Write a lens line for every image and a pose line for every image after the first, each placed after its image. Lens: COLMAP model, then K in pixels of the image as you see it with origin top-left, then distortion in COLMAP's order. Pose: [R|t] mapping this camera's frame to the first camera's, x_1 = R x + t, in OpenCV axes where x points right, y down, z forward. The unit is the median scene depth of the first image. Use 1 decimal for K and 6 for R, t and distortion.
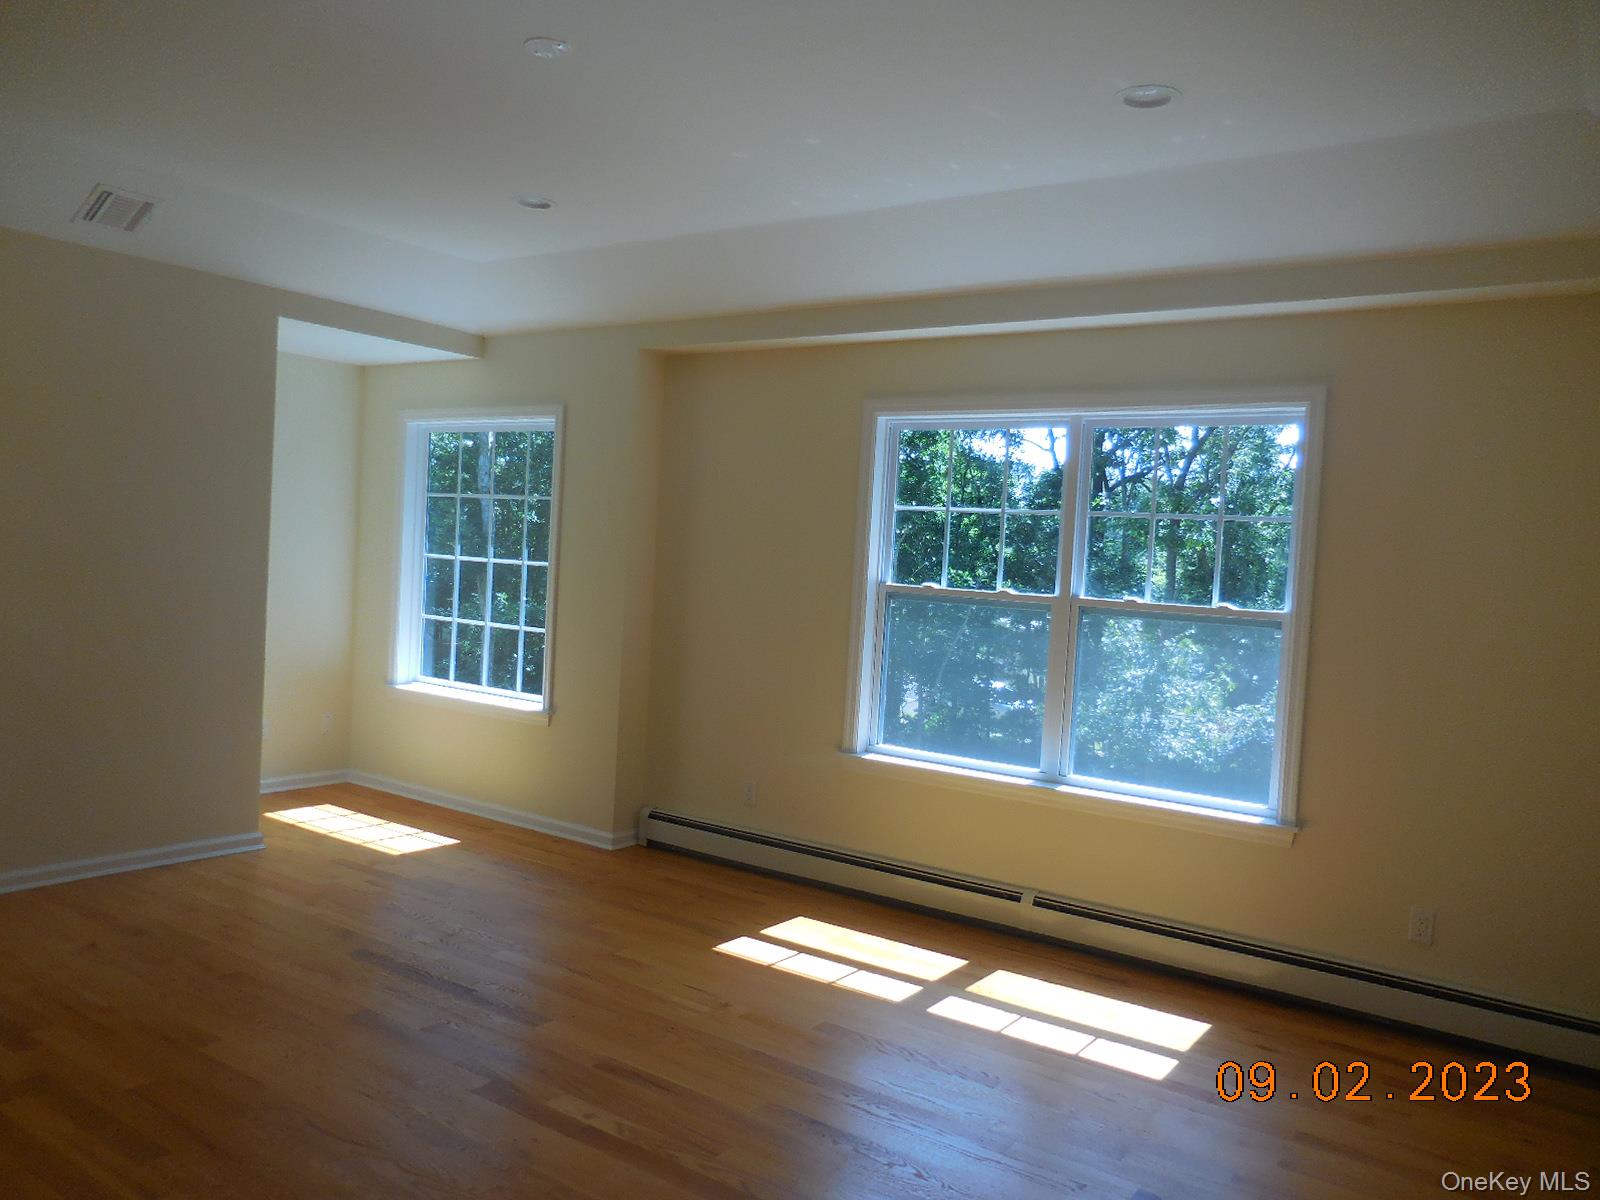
lens RADIAL K [[1229.0, 0, 800.0], [0, 1229.0, 600.0], [0, 0, 1]] dist [-0.031370, -0.001147]
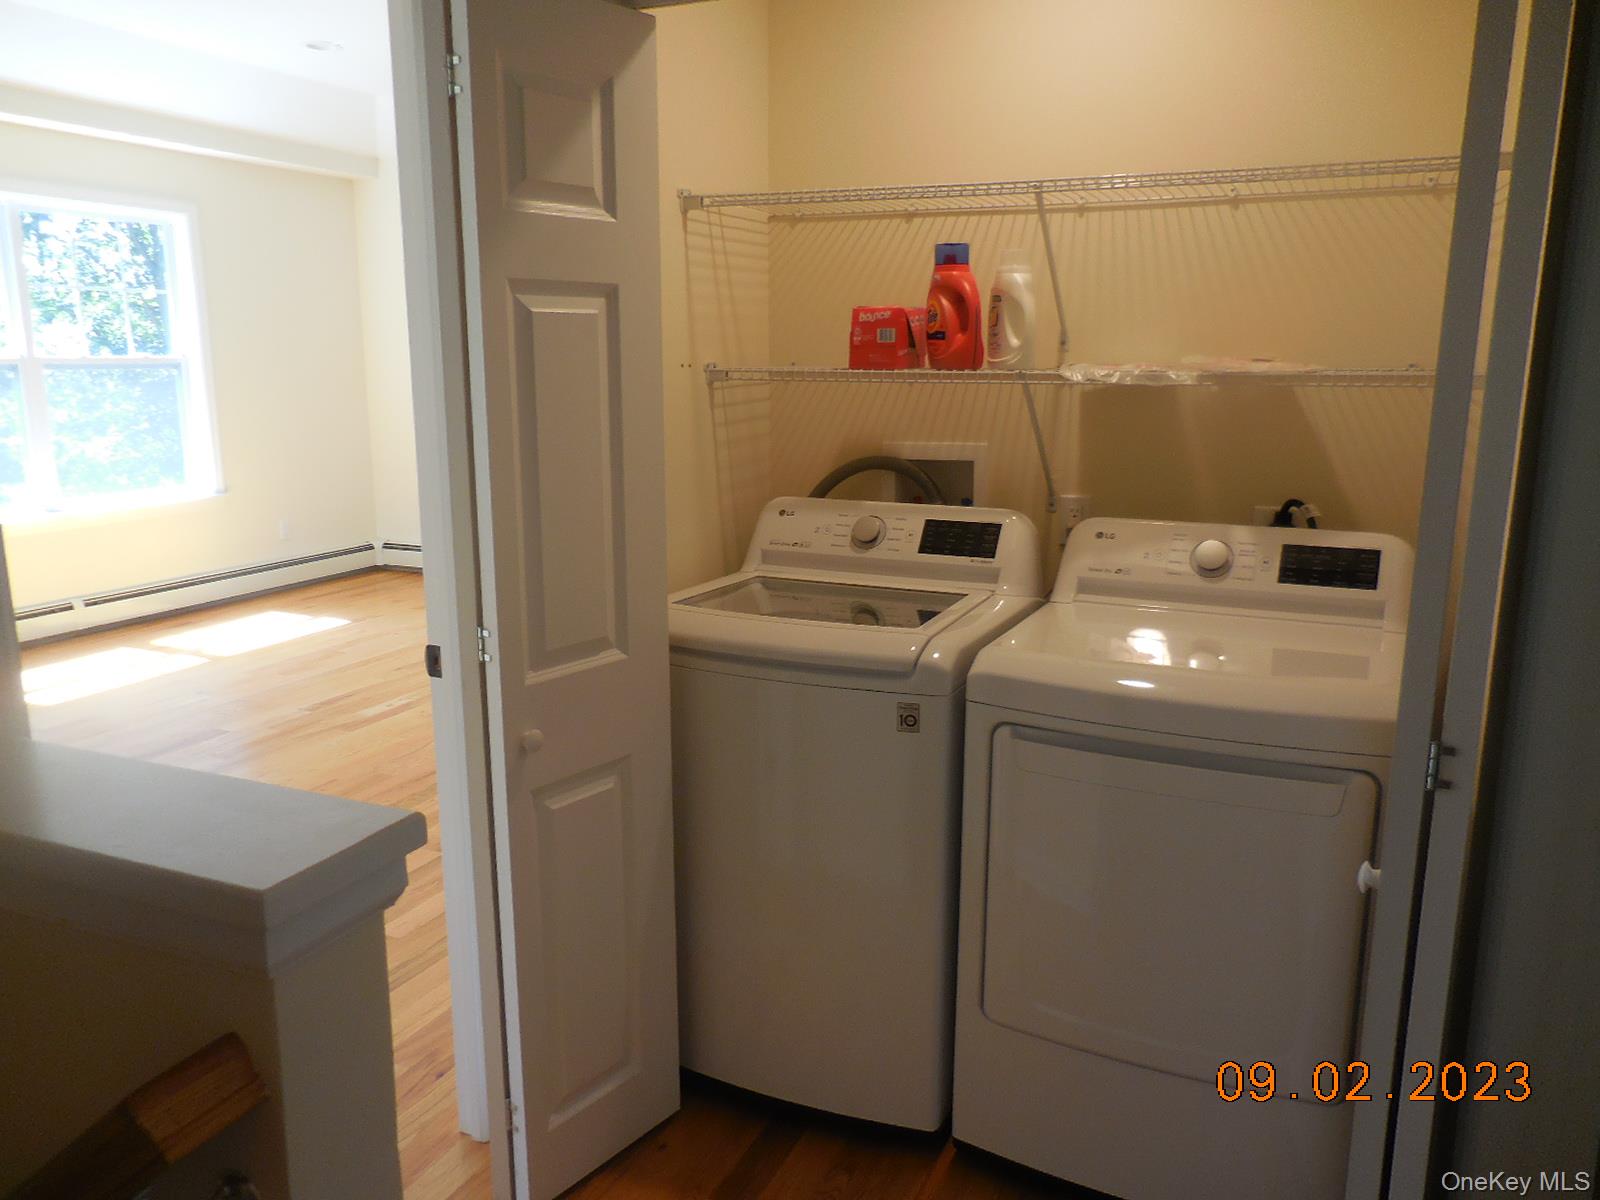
lens RADIAL K [[1207.0, 0, 800.0], [0, 1207.0, 600.0], [0, 0, 1]] dist [-0.001677, 0.004843]
pose [[-0.196262, -0.256296, 0.946464, -1.448170], [0.024307, 0.963668, 0.265995, -0.093262], [-0.980250, 0.075210, -0.182902, 0.636465]]
